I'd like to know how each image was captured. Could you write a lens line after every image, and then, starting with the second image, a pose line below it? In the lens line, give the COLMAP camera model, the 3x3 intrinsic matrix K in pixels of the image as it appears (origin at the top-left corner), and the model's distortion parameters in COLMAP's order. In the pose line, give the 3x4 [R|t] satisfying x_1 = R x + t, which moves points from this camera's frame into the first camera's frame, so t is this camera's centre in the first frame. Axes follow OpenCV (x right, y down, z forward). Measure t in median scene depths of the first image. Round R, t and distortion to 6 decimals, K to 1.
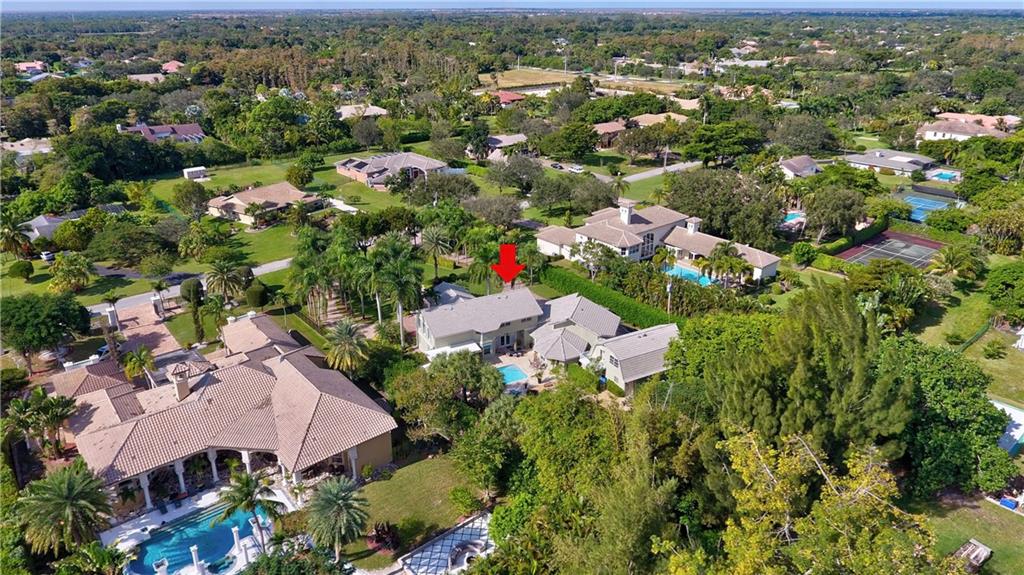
lens RADIAL K [[640.5, 0, 512.0], [0, 640.5, 287.5], [0, 0, 1]] dist [0.001266, 0.000001]
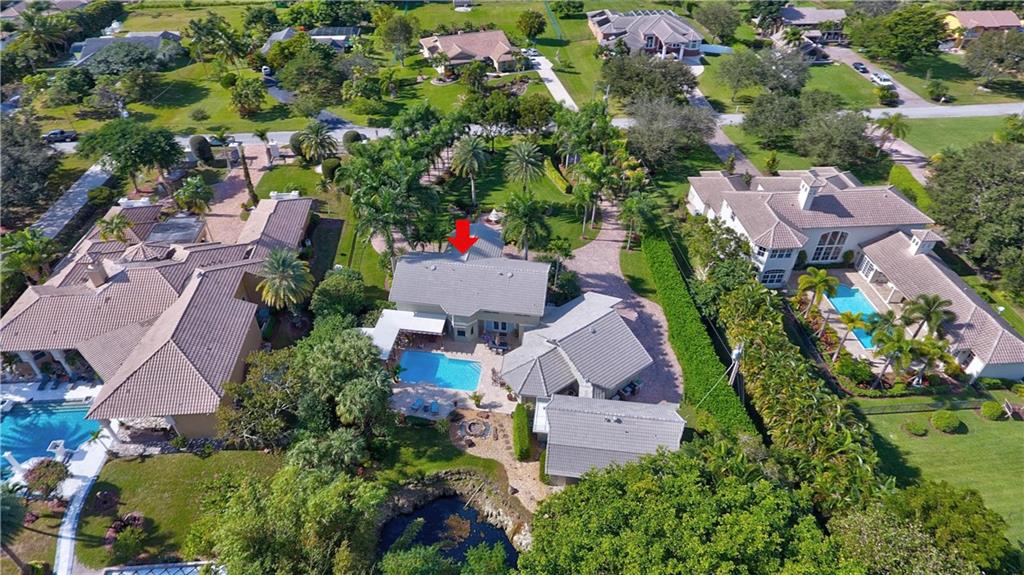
lens RADIAL K [[585.3, 0, 512.0], [0, 585.3, 287.5], [0, 0, 1]] dist [-0.003694, 0.000057]
pose [[0.815129, 0.374931, -0.441579, 0.225370], [-0.234882, 0.910734, 0.339697, -0.154824], [0.529524, -0.173178, 0.830430, 0.316759]]
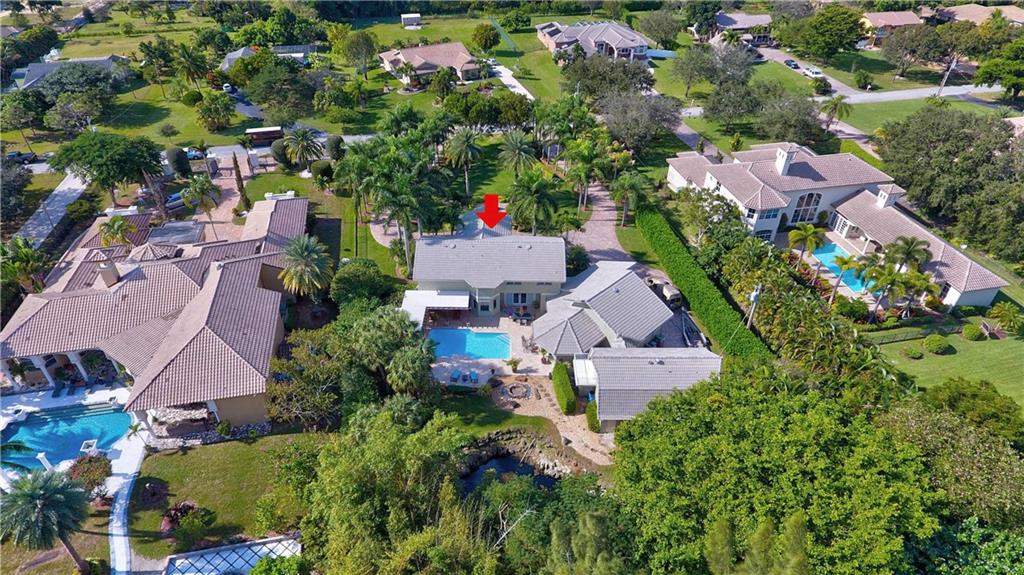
lens RADIAL K [[585.3, 0, 512.0], [0, 585.3, 287.5], [0, 0, 1]] dist [-0.003694, 0.000057]
pose [[0.882864, 0.288415, -0.370631, 0.187587], [-0.192636, 0.942155, 0.274289, -0.098270], [0.428301, -0.170764, 0.887354, 0.258556]]
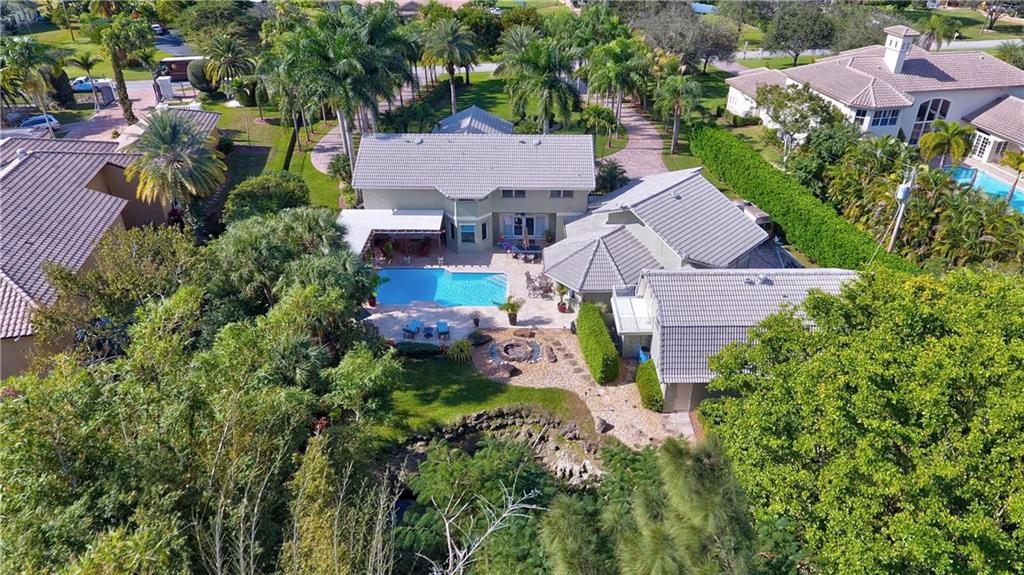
lens RADIAL K [[647.7, 0, 548.2], [0, 647.7, 266.0], [0, 0, 1]] dist [-0.002265, -0.000961]
pose [[0.896150, 0.238403, -0.374270, 0.158348], [-0.188967, 0.968152, 0.164235, 0.017410], [0.401505, -0.076455, 0.912660, 0.395517]]
